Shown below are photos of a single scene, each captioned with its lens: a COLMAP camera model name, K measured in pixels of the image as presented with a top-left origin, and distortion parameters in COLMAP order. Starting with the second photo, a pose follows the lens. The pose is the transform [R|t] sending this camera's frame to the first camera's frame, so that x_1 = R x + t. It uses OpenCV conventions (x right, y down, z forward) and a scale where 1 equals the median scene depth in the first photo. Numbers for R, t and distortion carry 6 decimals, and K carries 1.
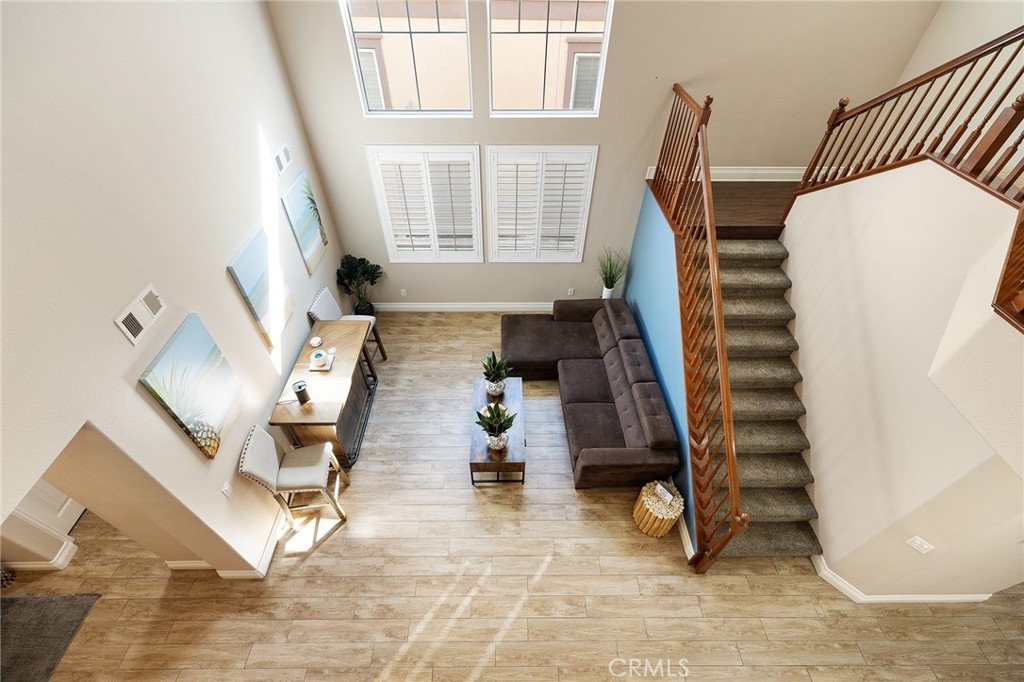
lens RADIAL K [[434.8, 0, 507.8], [0, 434.8, 341.3], [0, 0, 1]] dist [0.001207, 0.000462]
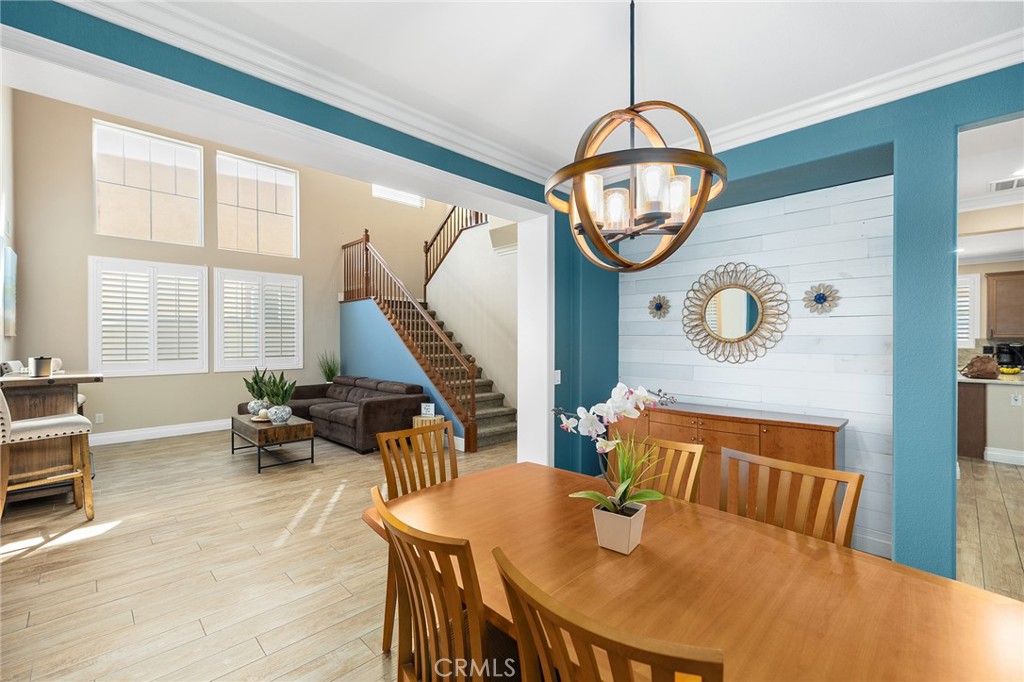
lens RADIAL K [[434.8, 0, 511.1], [0, 434.8, 343.9], [0, 0, 1]] dist [0.001207, 0.000462]
pose [[0.718009, -0.013763, 0.695897, -0.379638], [0.490756, 0.719004, -0.492129, 0.951651], [-0.493580, 0.694869, 0.523006, 0.014321]]
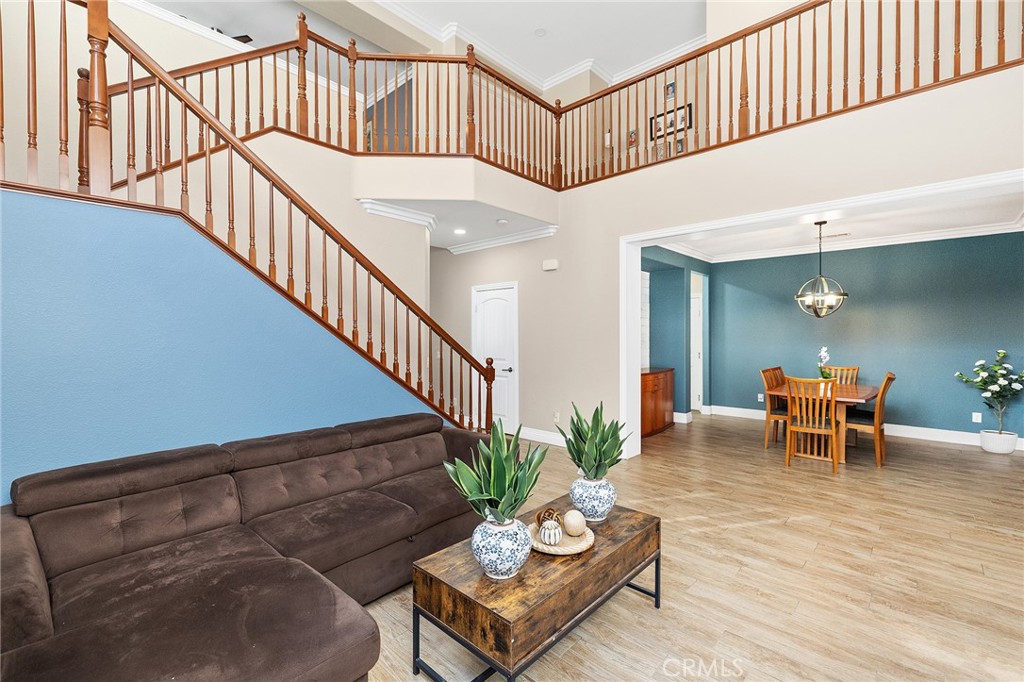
lens RADIAL K [[434.8, 0, 522.9], [0, 434.8, 340.8], [0, 0, 1]] dist [0.001207, 0.000462]
pose [[-0.732911, -0.012605, 0.680207, -0.316872], [0.473077, 0.709087, 0.522871, -0.208640], [-0.488917, 0.705008, -0.513735, 1.204977]]
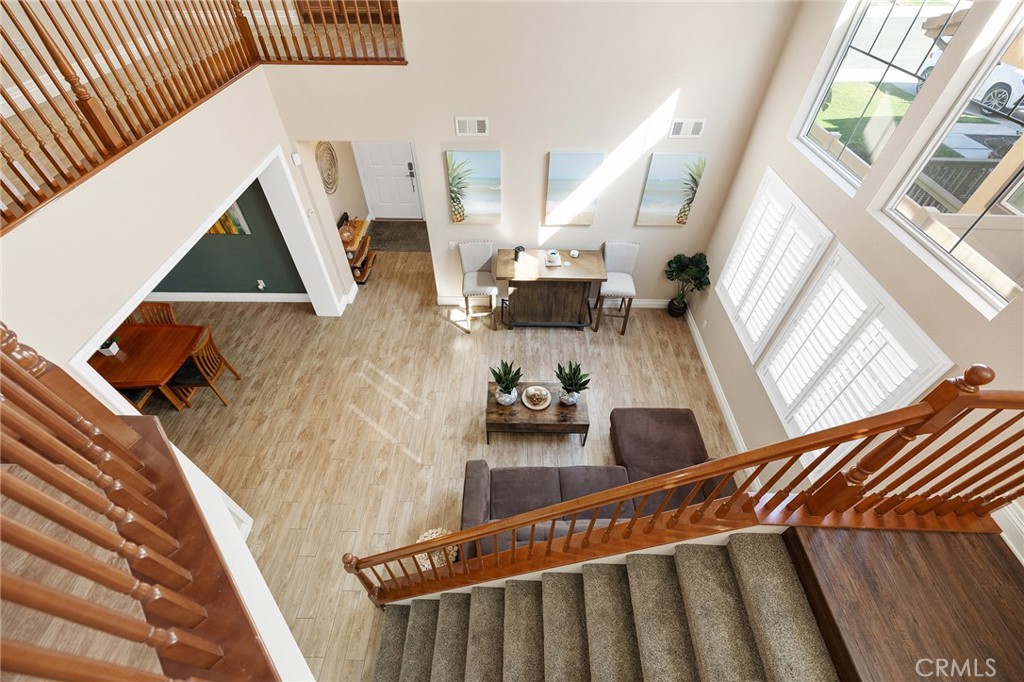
lens RADIAL K [[434.8, 0, 507.3], [0, 434.8, 340.6], [0, 0, 1]] dist [0.001207, 0.000462]
pose [[-0.029181, 0.711251, -0.702332, 0.656622], [-0.701361, 0.486064, 0.521377, -0.419846], [0.712208, 0.507803, 0.484660, 0.421104]]
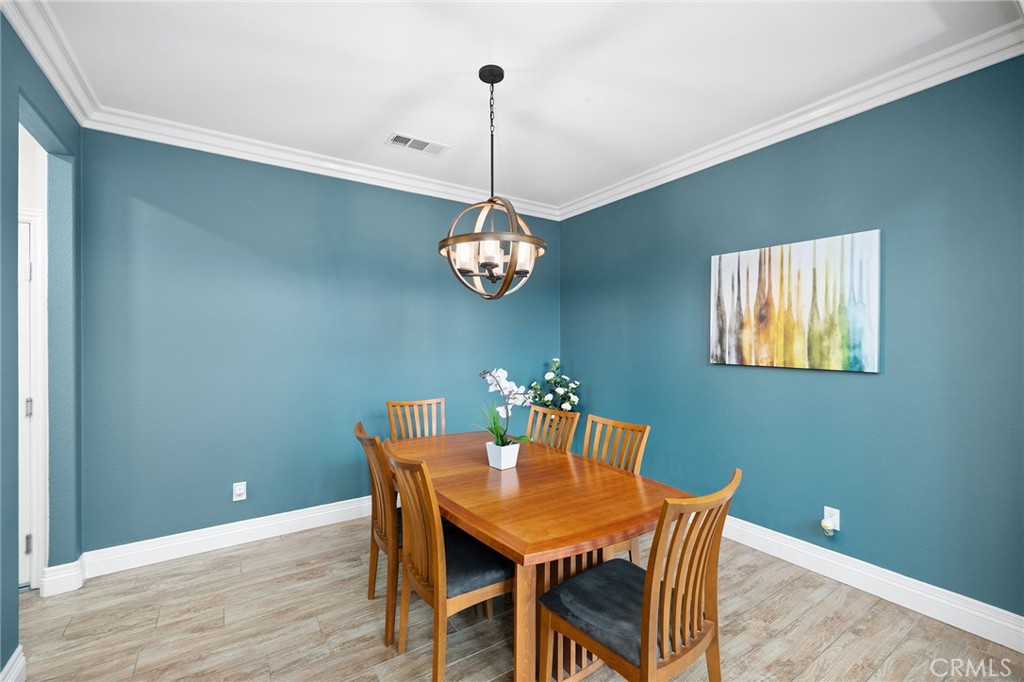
lens RADIAL K [[434.8, 0, 508.1], [0, 434.8, 340.0], [0, 0, 1]] dist [0.001207, 0.000462]
pose [[-0.838103, -0.002794, -0.545504, 0.174244], [-0.382932, 0.715211, 0.584667, 0.519574], [0.388517, 0.698903, -0.600491, 0.459218]]
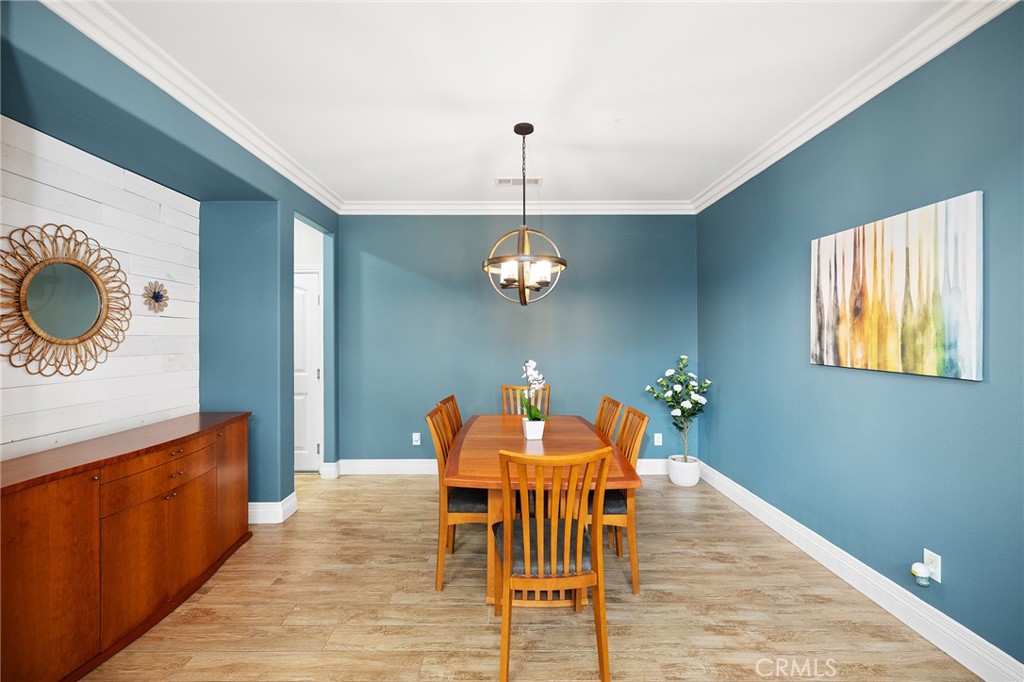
lens RADIAL K [[434.8, 0, 503.0], [0, 434.8, 336.0], [0, 0, 1]] dist [0.001207, 0.000462]
pose [[-0.999896, -0.001558, 0.014344, -0.070053], [0.008894, 0.716253, 0.697784, 0.367160], [-0.011362, 0.697839, -0.716165, 0.612366]]
